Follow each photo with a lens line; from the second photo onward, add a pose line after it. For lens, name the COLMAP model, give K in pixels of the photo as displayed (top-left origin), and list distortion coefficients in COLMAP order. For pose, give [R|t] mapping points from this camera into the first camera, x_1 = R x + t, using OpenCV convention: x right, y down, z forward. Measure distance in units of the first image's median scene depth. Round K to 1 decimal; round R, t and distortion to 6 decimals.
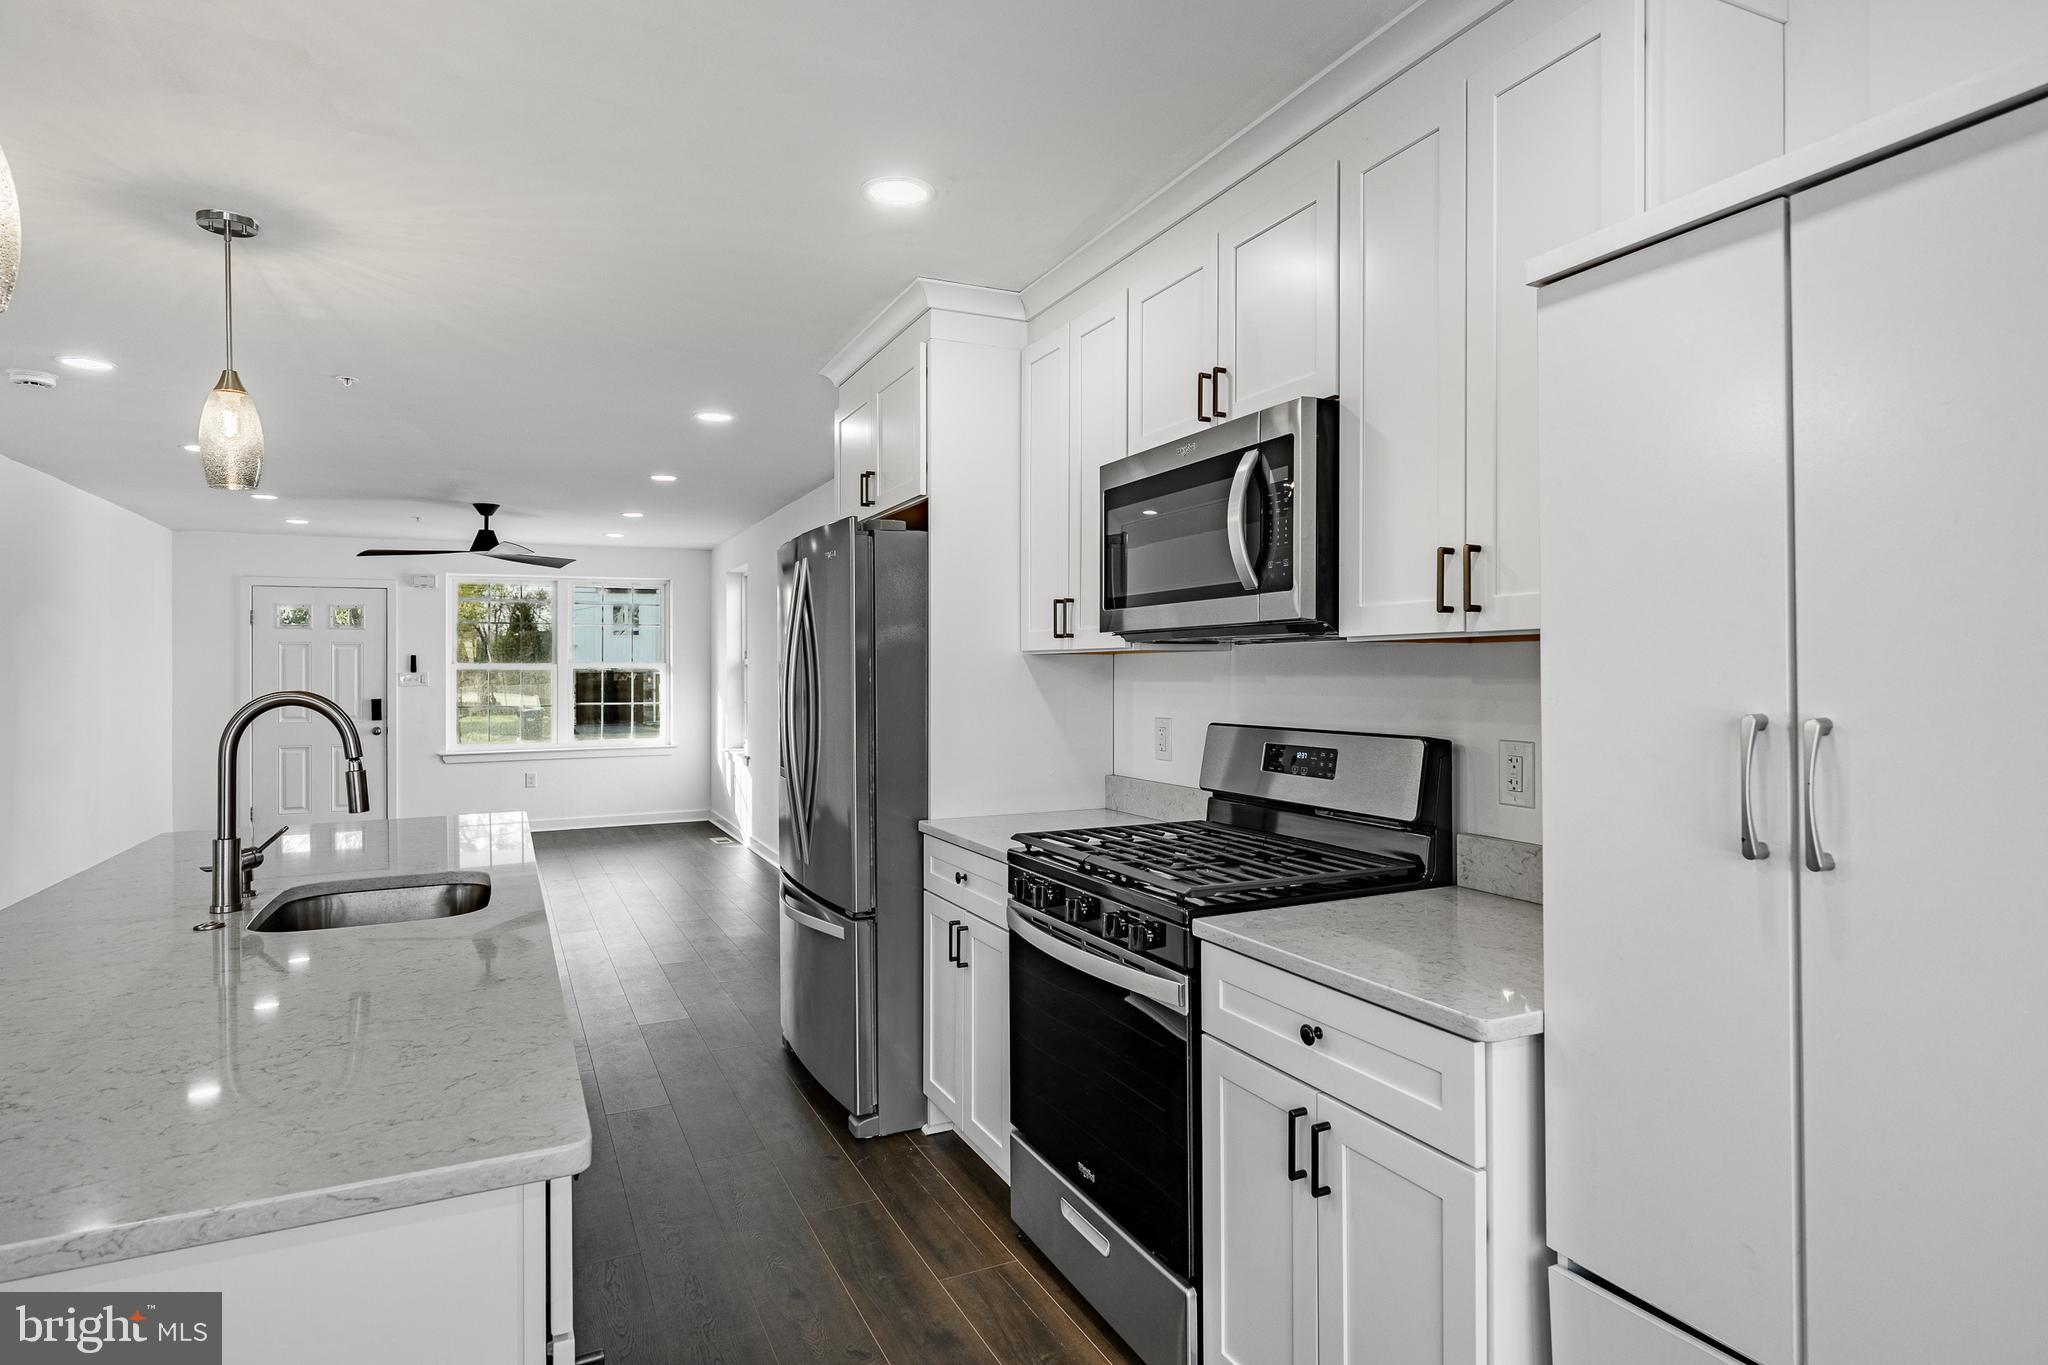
lens RADIAL K [[1109.1, 0, 1005.2], [0, 1109.1, 671.9], [0, 0, 1]] dist [-0.002024, 0.002312]
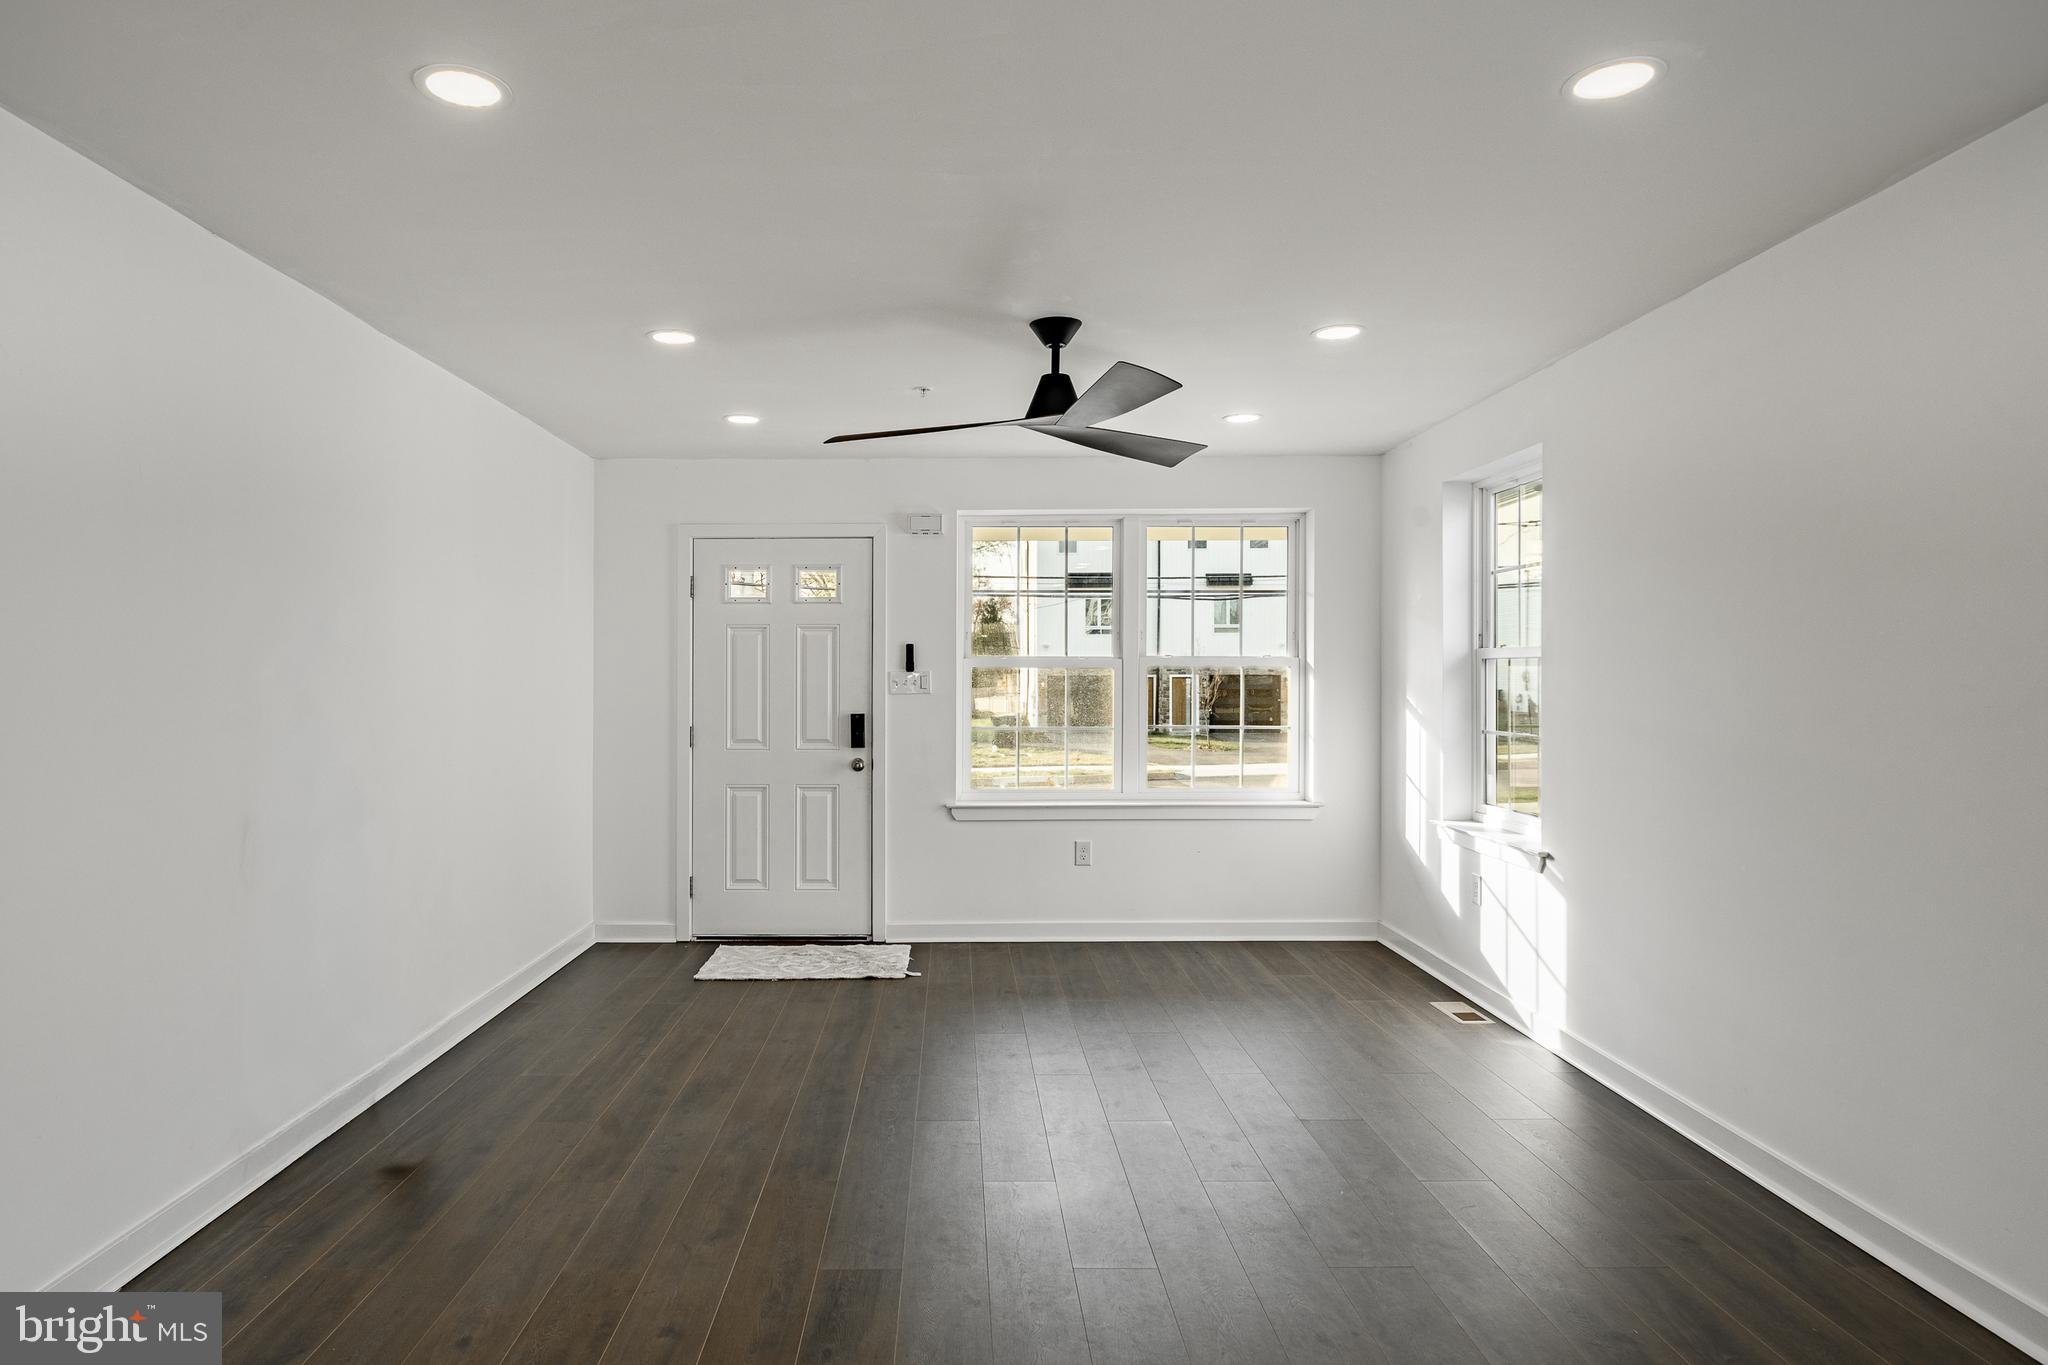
lens RADIAL K [[1148.3, 0, 948.6], [0, 1148.3, 661.6], [0, 0, 1]] dist [0.000716, -0.003487]
pose [[0.902718, 0.000233, -0.430234, -0.840502], [-0.004283, 0.999955, -0.008445, 0.000527], [0.430212, 0.009466, 0.902678, 1.517006]]
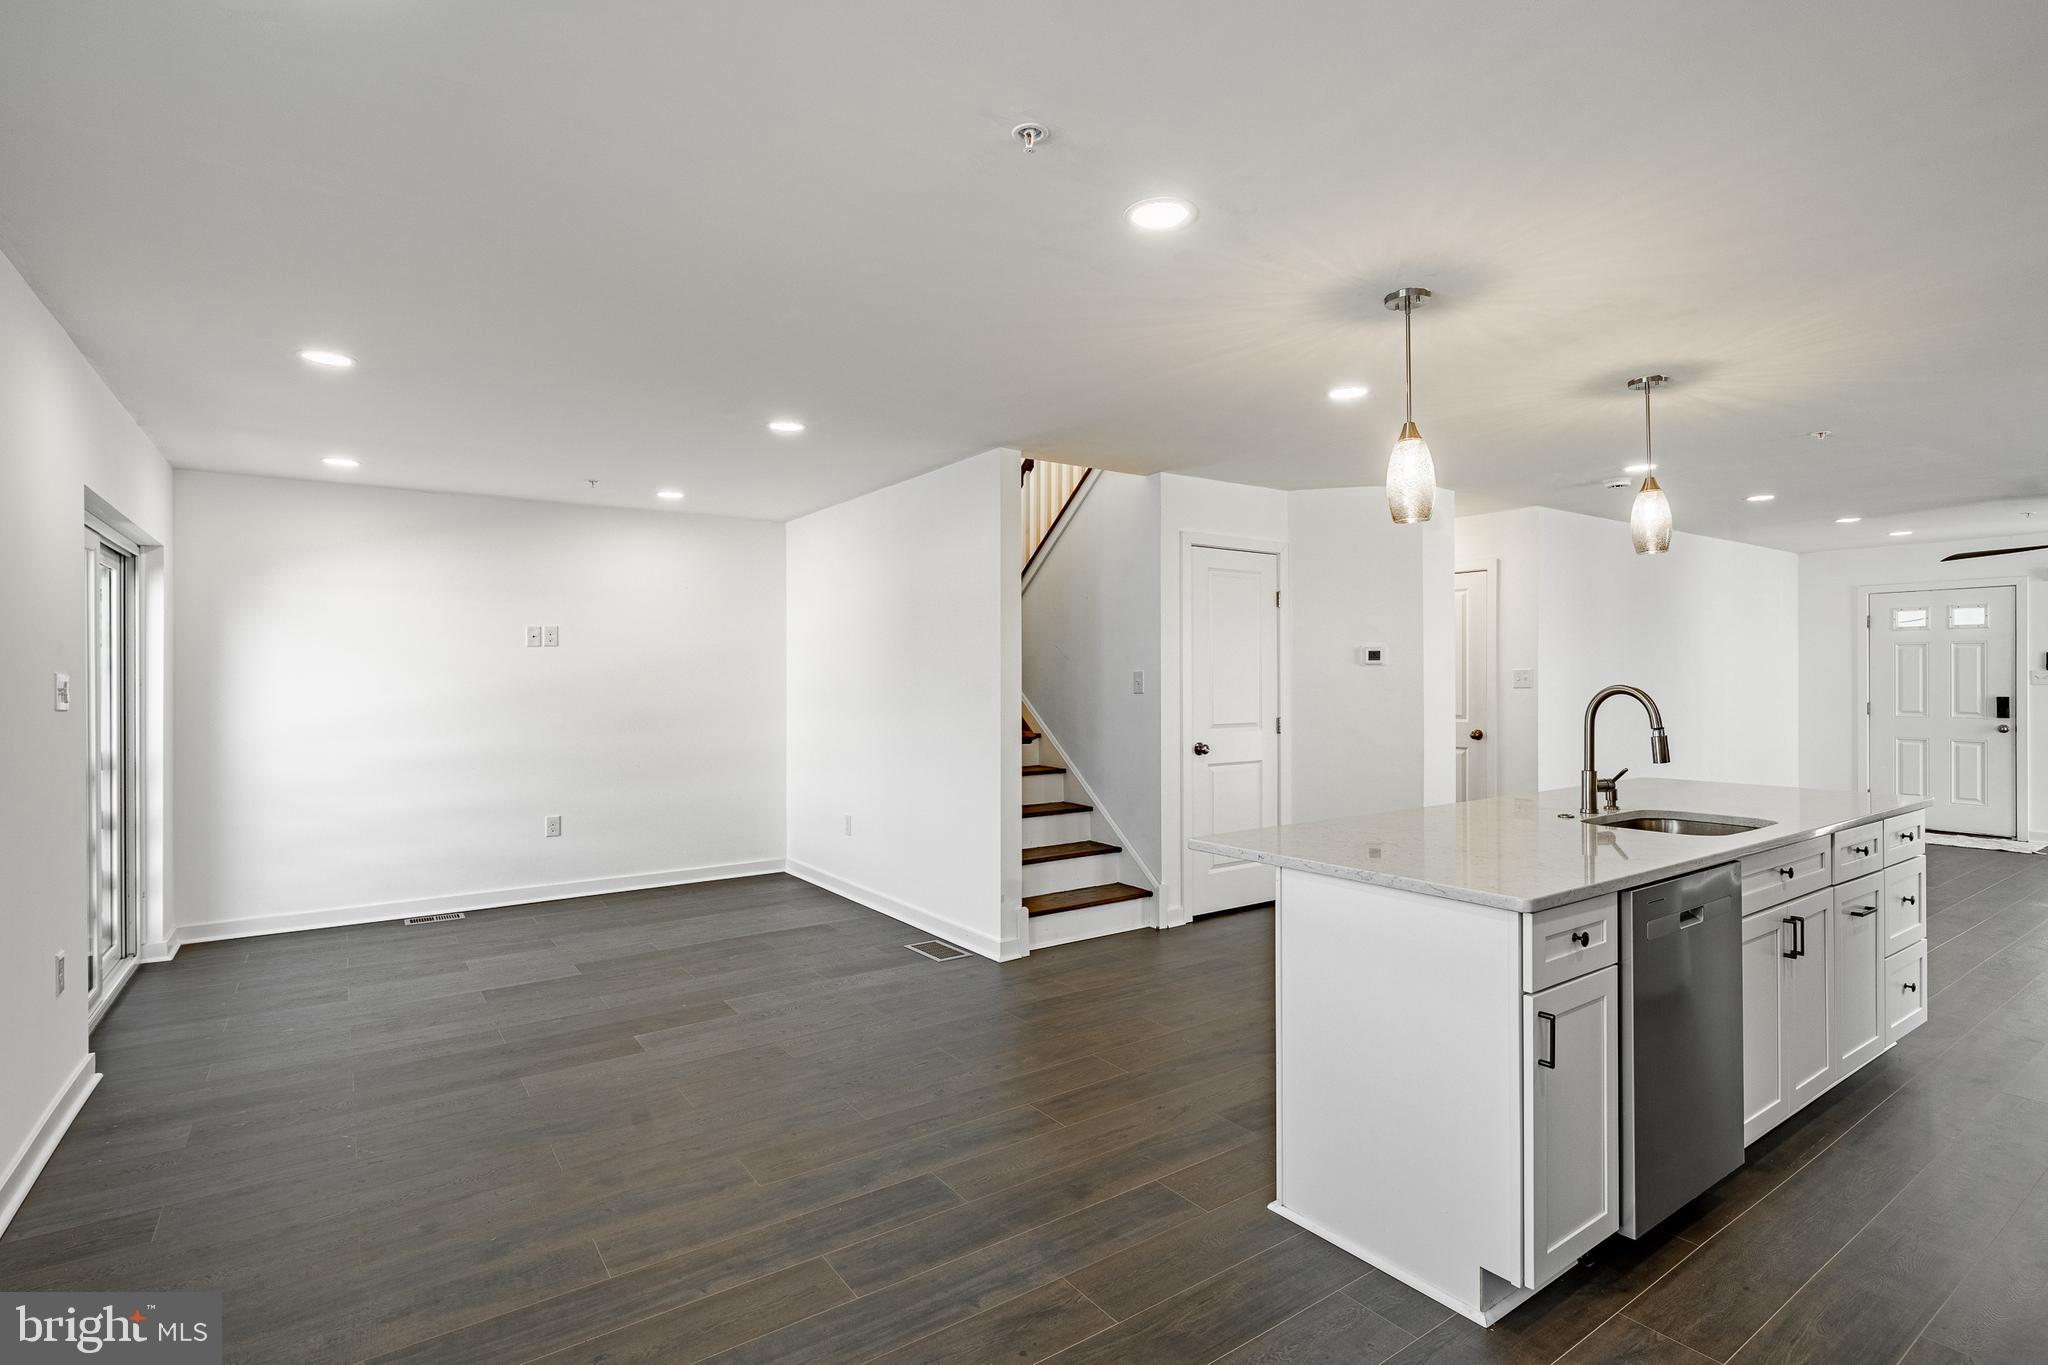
lens RADIAL K [[978.8, 0, 1014.6], [0, 978.8, 676.1], [0, 0, 1]] dist [-0.001442, -0.000752]
pose [[0.173381, 0.003644, -0.984848, 0.512450], [0.003886, 0.999983, 0.004384, -0.005160], [0.984847, -0.004587, 0.173364, -0.111029]]
